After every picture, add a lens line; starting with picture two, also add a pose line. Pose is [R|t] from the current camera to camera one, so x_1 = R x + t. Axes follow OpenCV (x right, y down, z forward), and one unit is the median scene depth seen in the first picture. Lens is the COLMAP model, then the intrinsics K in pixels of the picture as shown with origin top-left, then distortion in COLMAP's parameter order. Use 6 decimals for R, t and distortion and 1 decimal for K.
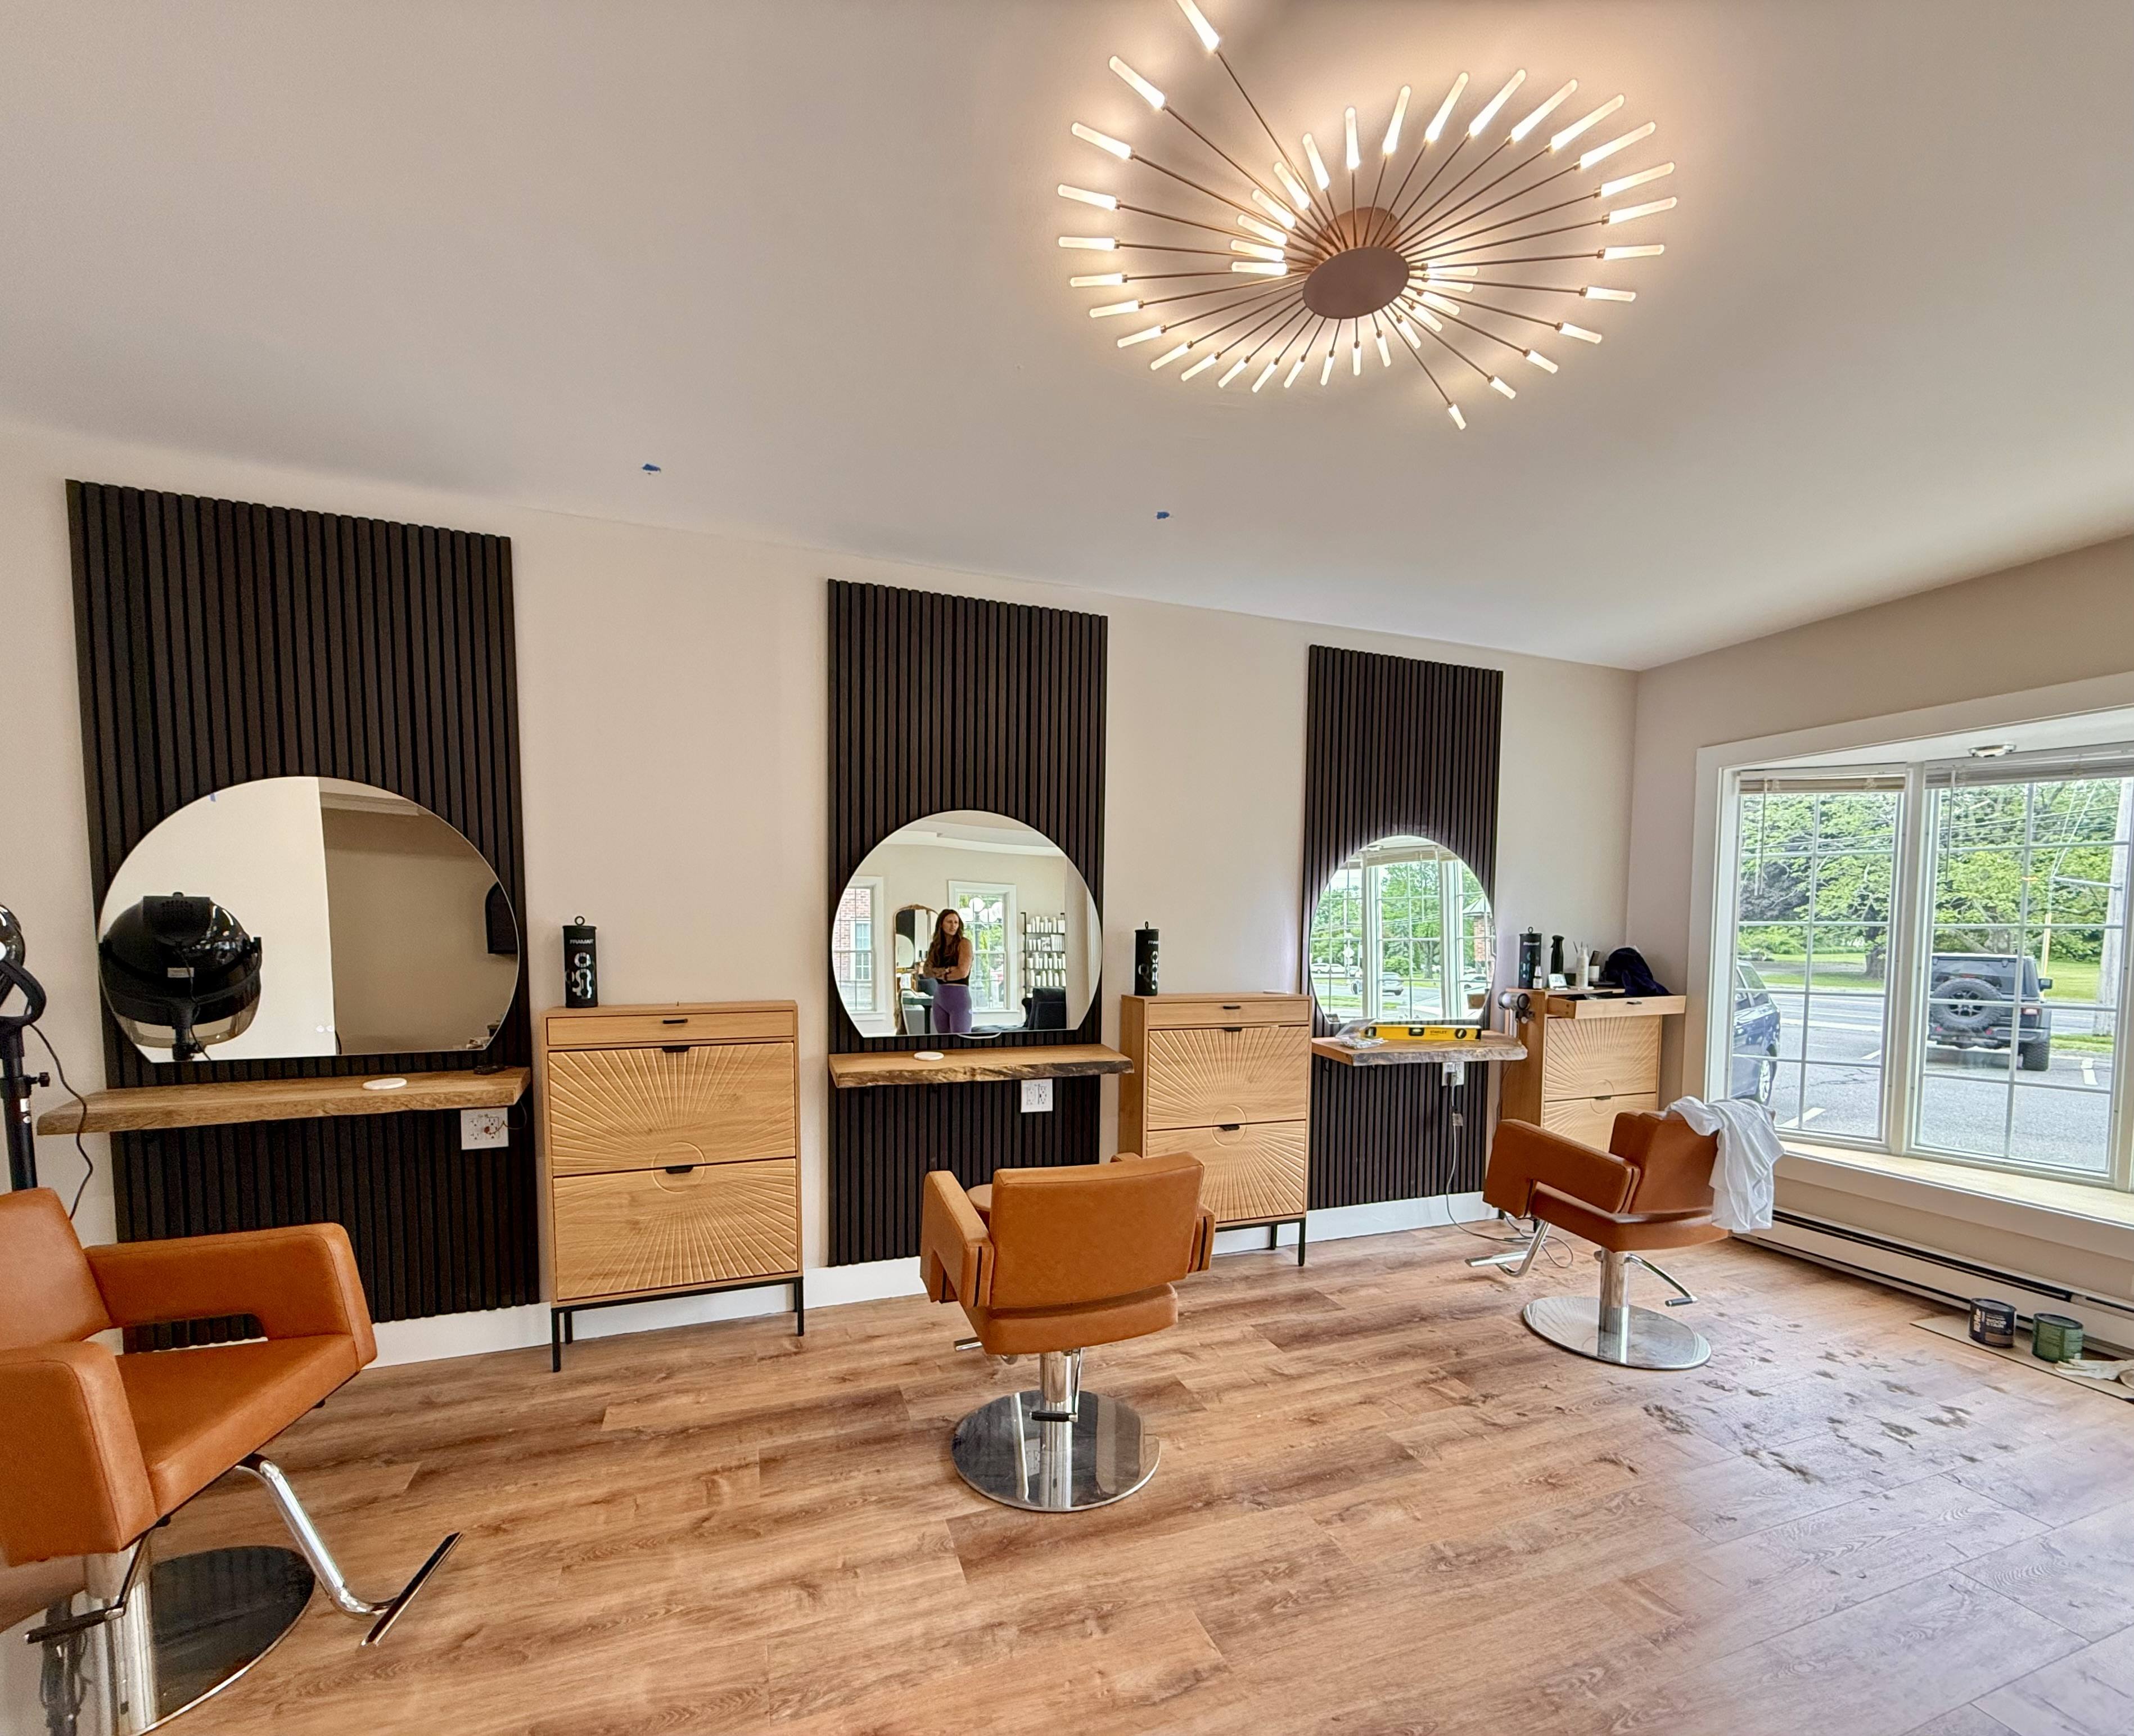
lens RADIAL K [[899.6, 0, 1065.4], [0, 899.6, 973.9], [0, 0, 1]] dist [0.000766, -0.000052]
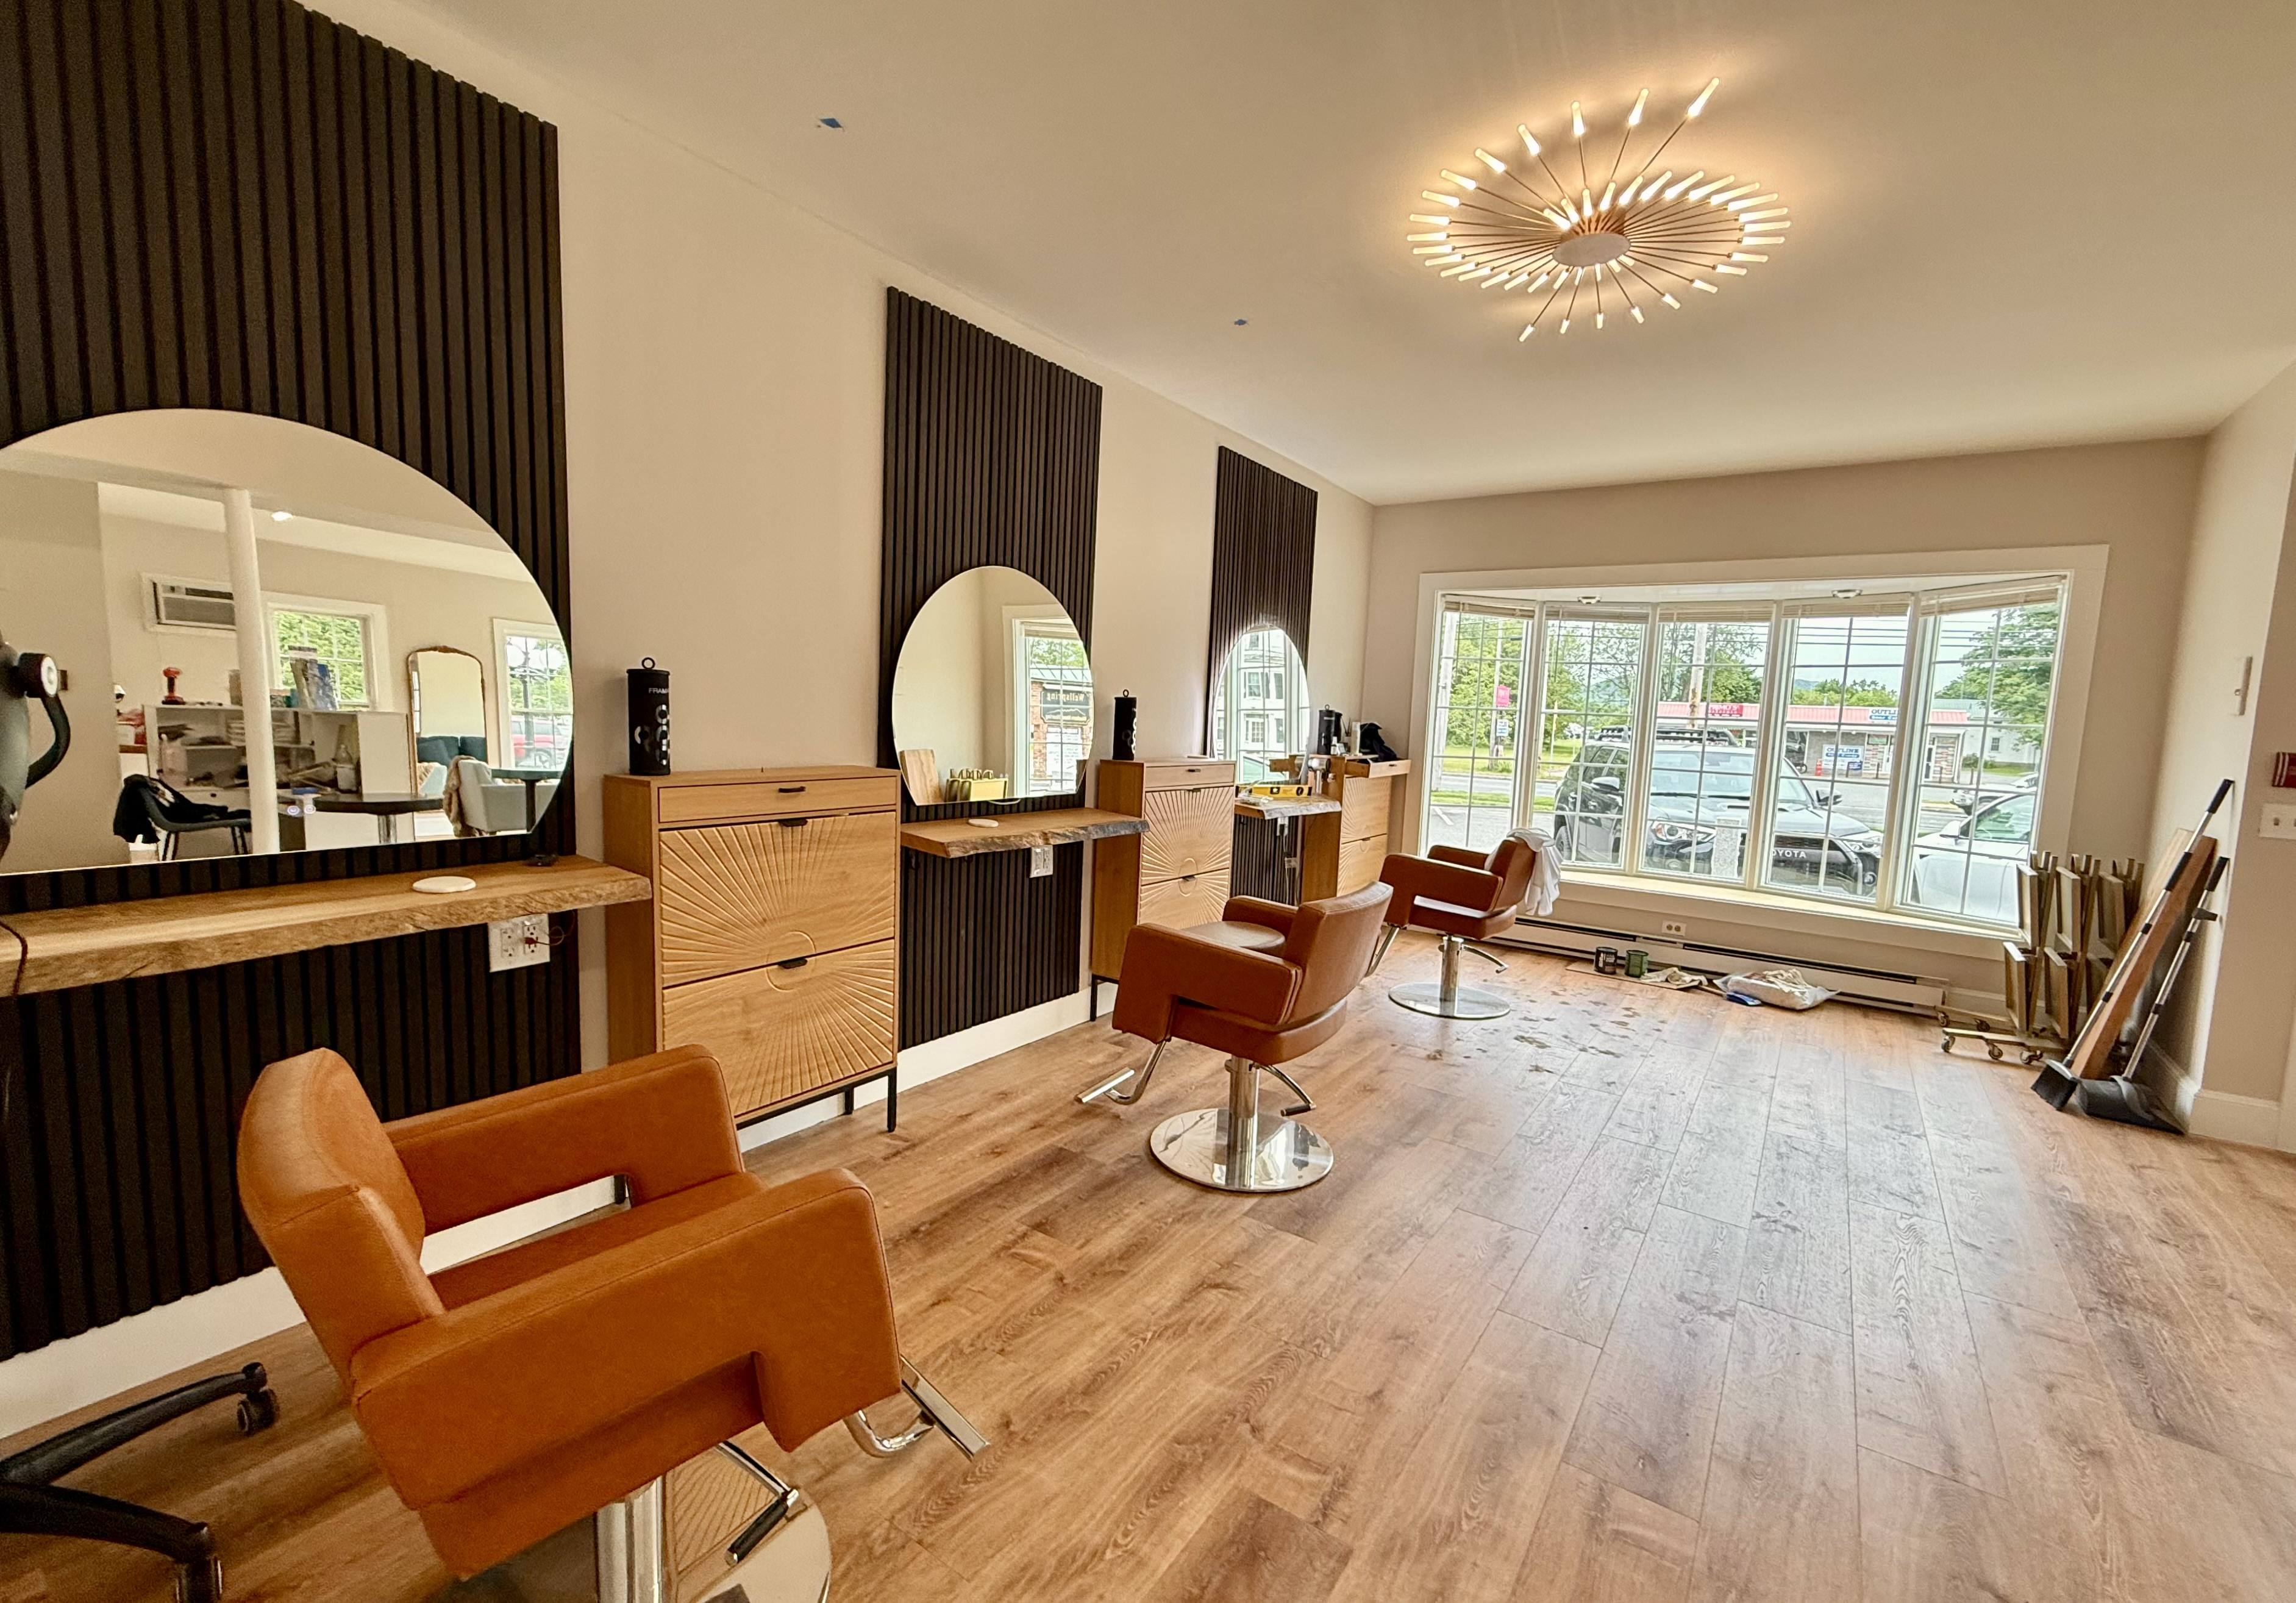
lens RADIAL K [[963.7, 0, 1148.0], [0, 963.7, 801.5], [0, 0, 1]] dist [0.000858, 0.000074]
pose [[0.823742, -0.028660, 0.566240, -0.648767], [-0.001840, 0.998581, 0.053219, 0.014691], [-0.566962, -0.044881, 0.822521, 0.064017]]
